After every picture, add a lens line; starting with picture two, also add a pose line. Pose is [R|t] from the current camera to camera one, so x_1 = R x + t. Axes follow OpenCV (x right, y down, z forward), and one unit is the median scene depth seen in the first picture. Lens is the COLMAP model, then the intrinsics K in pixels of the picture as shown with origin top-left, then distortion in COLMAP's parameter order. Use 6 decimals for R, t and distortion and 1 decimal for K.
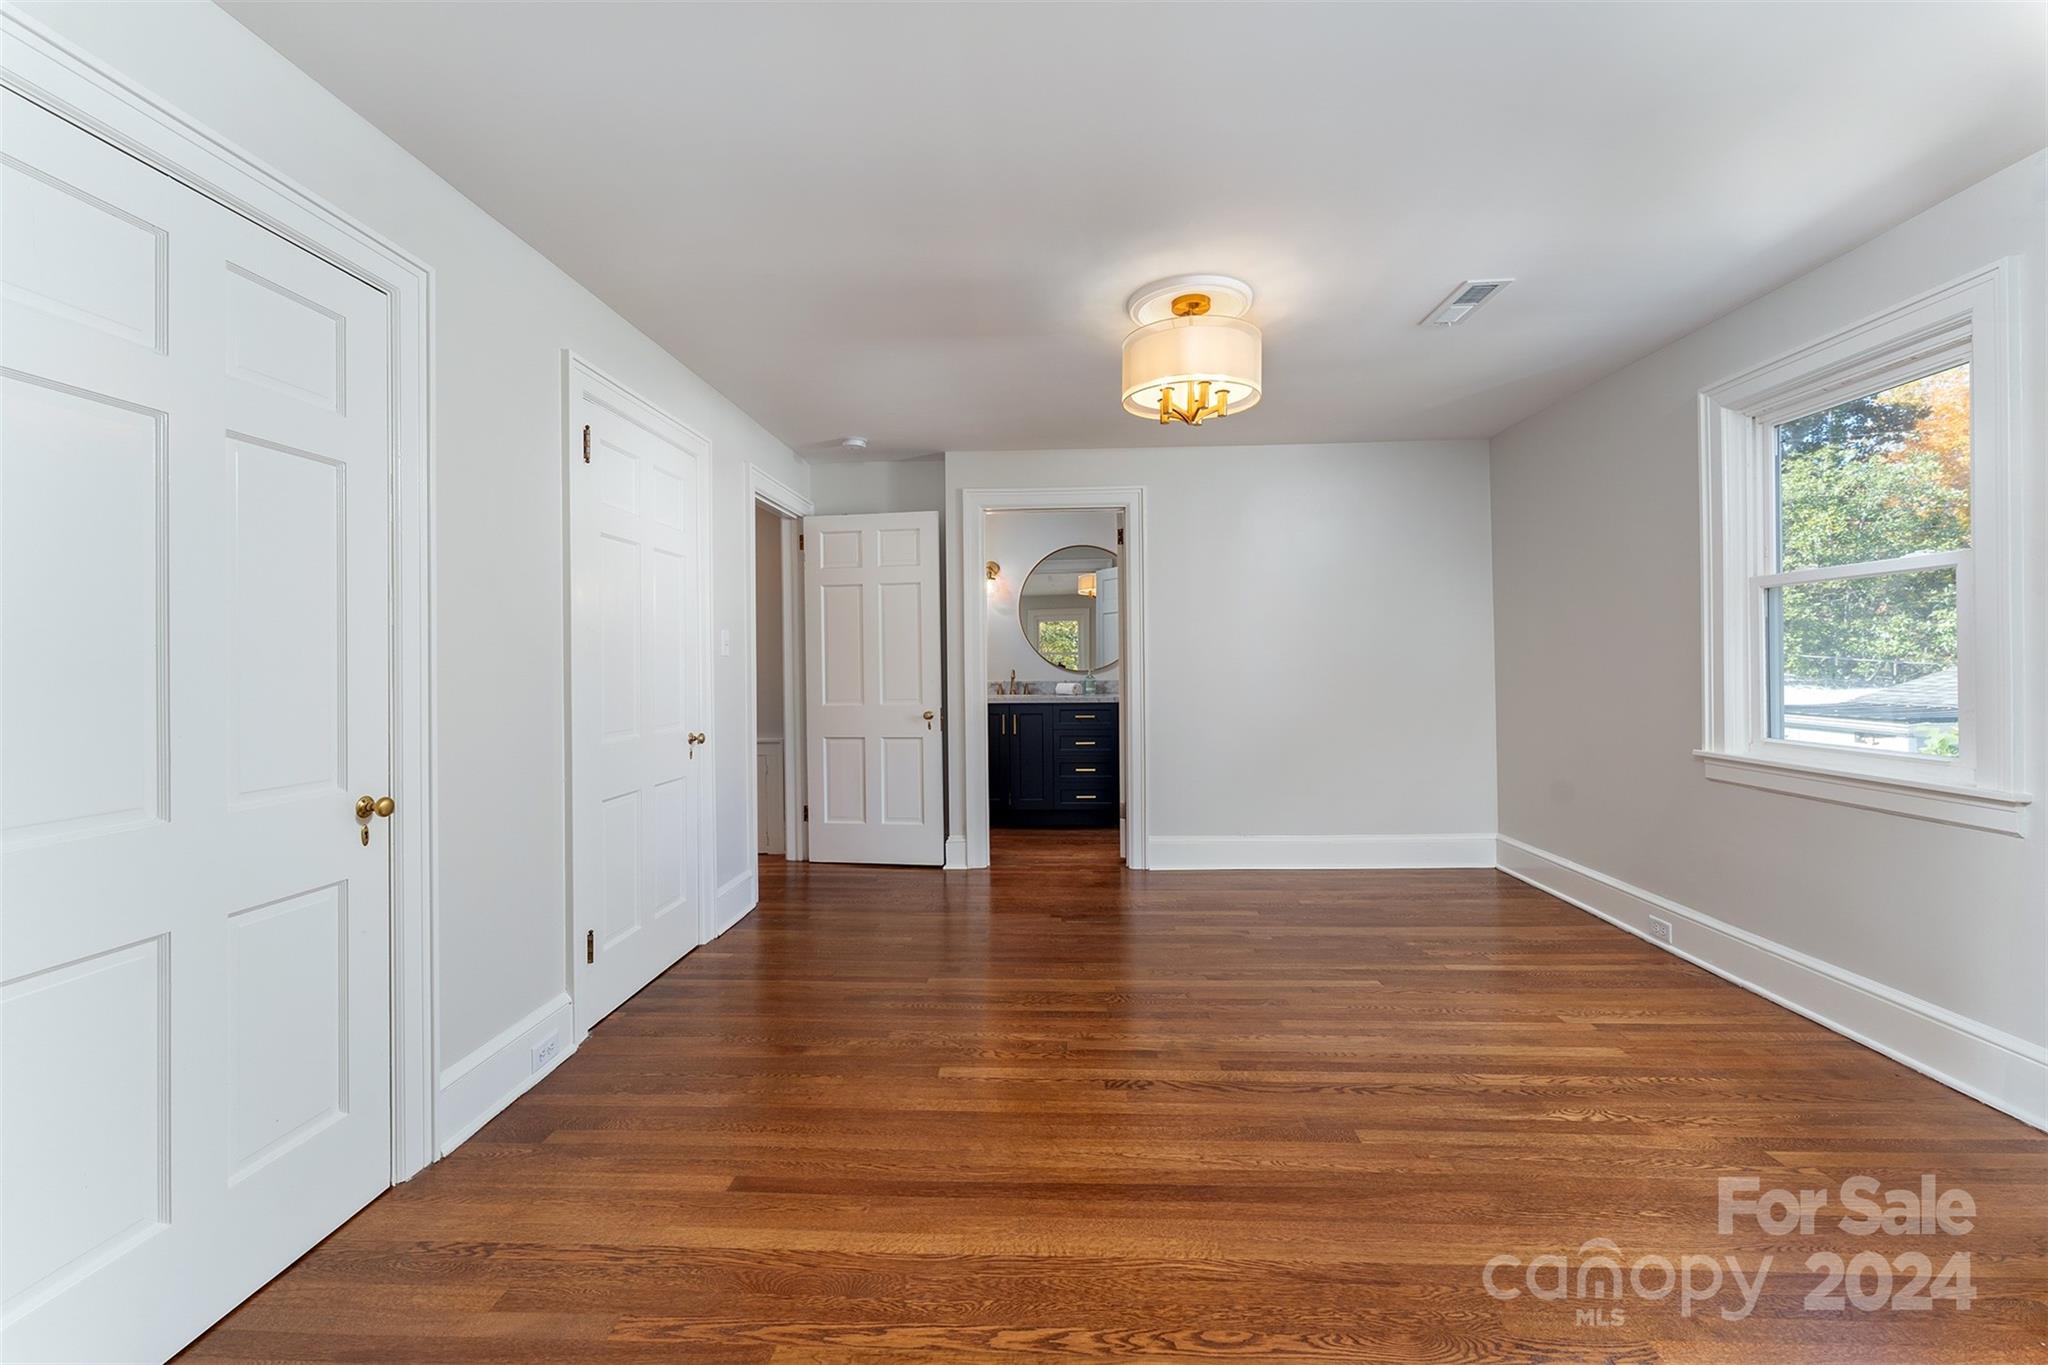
lens RADIAL K [[825.2, 0, 1024.8], [0, 825.2, 668.8], [0, 0, 1]] dist [0.002498, -0.000007]
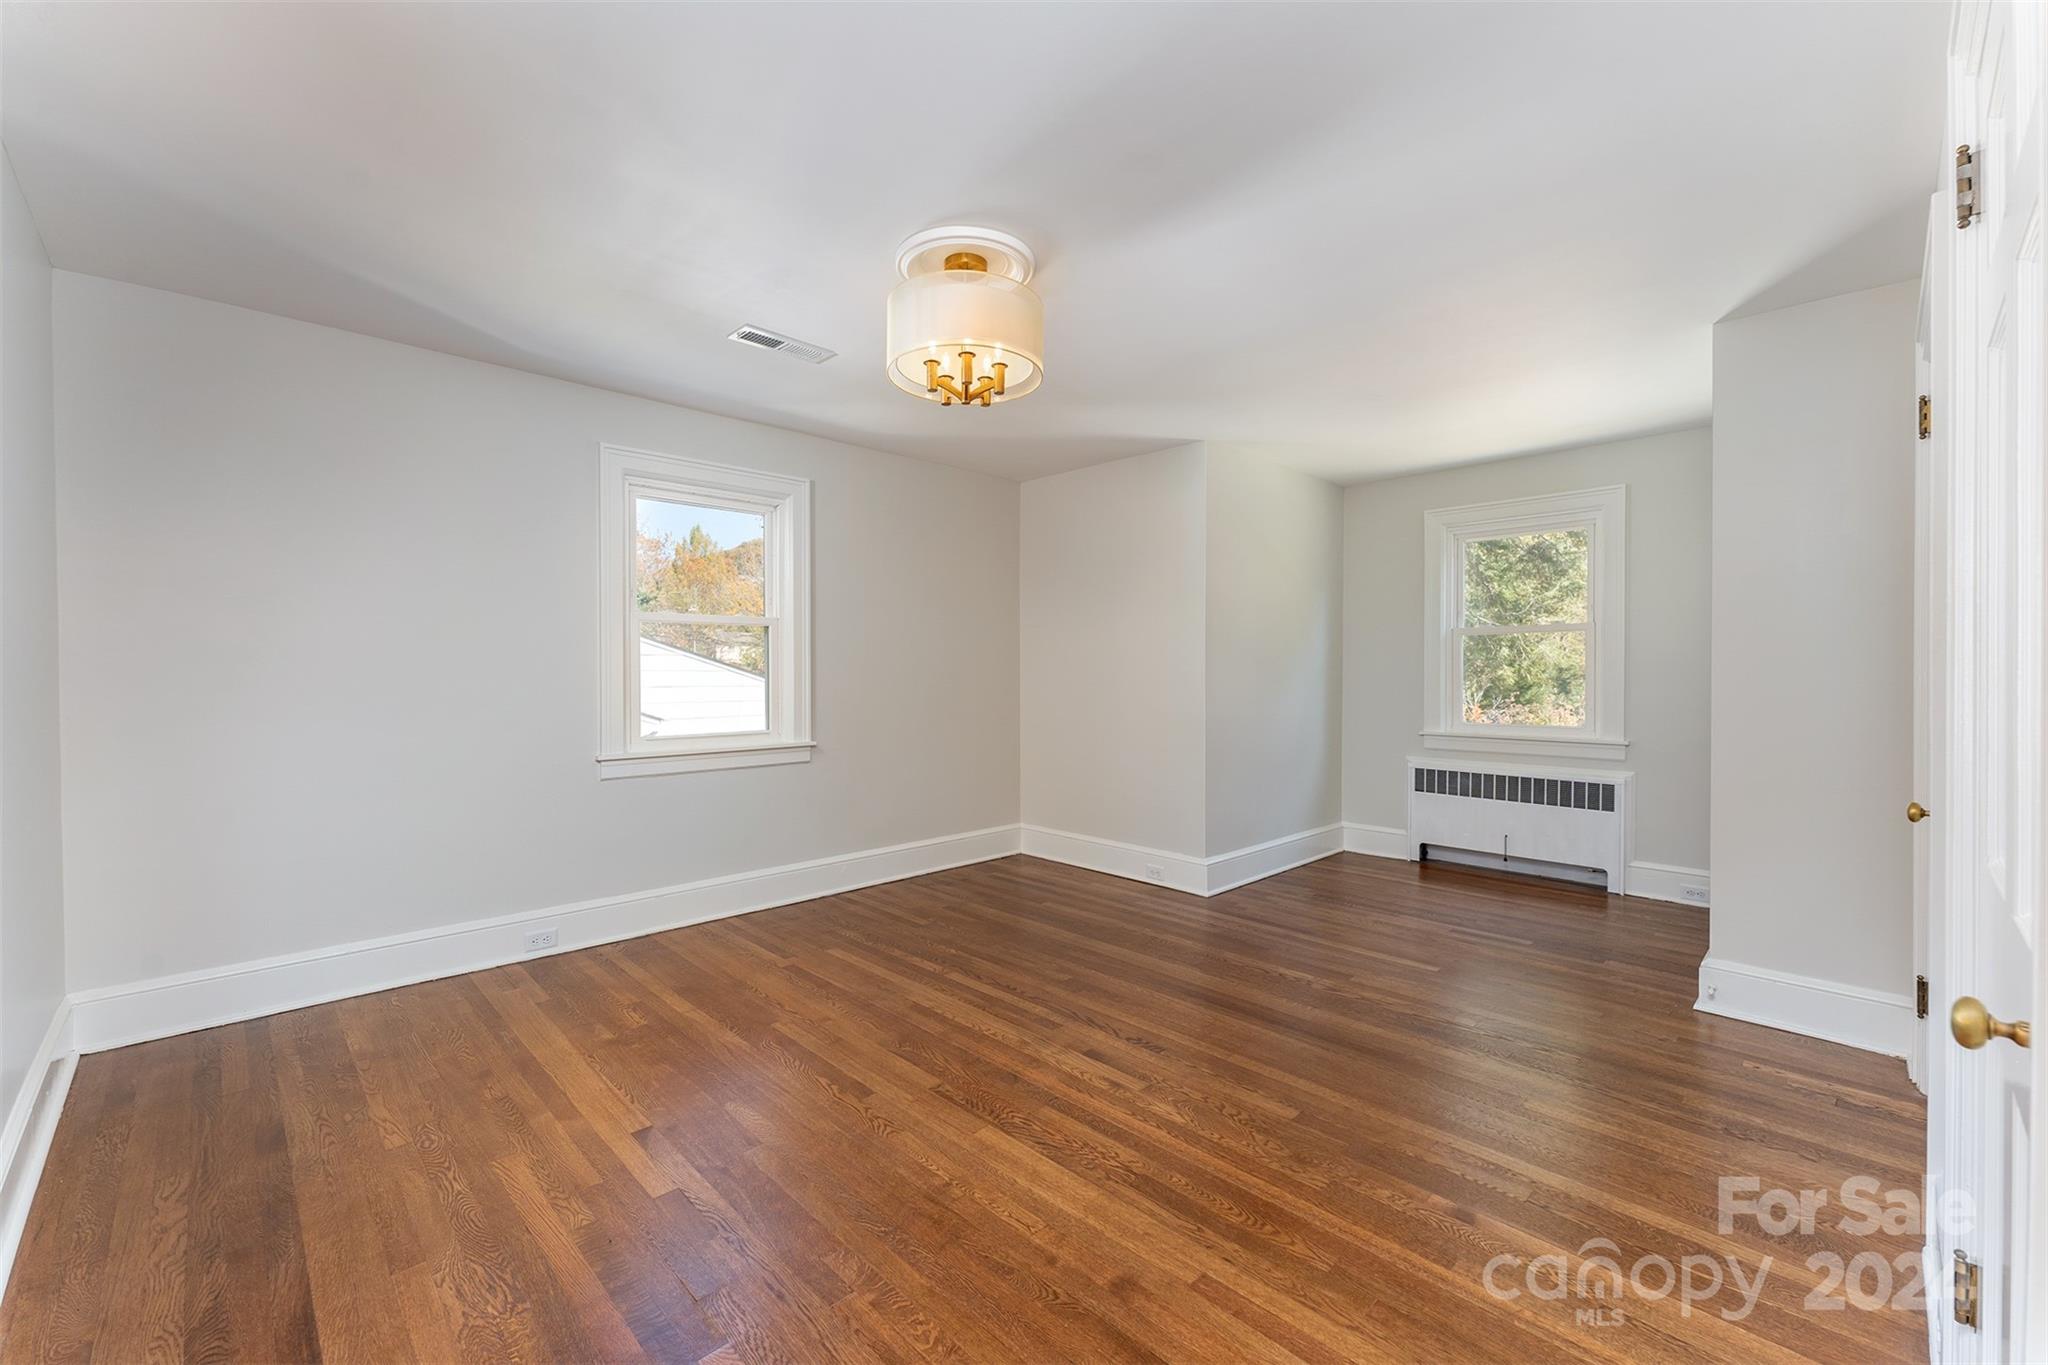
lens RADIAL K [[825.2, 0, 1021.3], [0, 825.2, 677.4], [0, 0, 1]] dist [0.002498, -0.000007]
pose [[-0.730226, 0.003546, 0.683197, -0.512042], [0.009786, 0.999938, 0.005270, -0.012048], [-0.683136, 0.010534, -0.730215, 1.875929]]
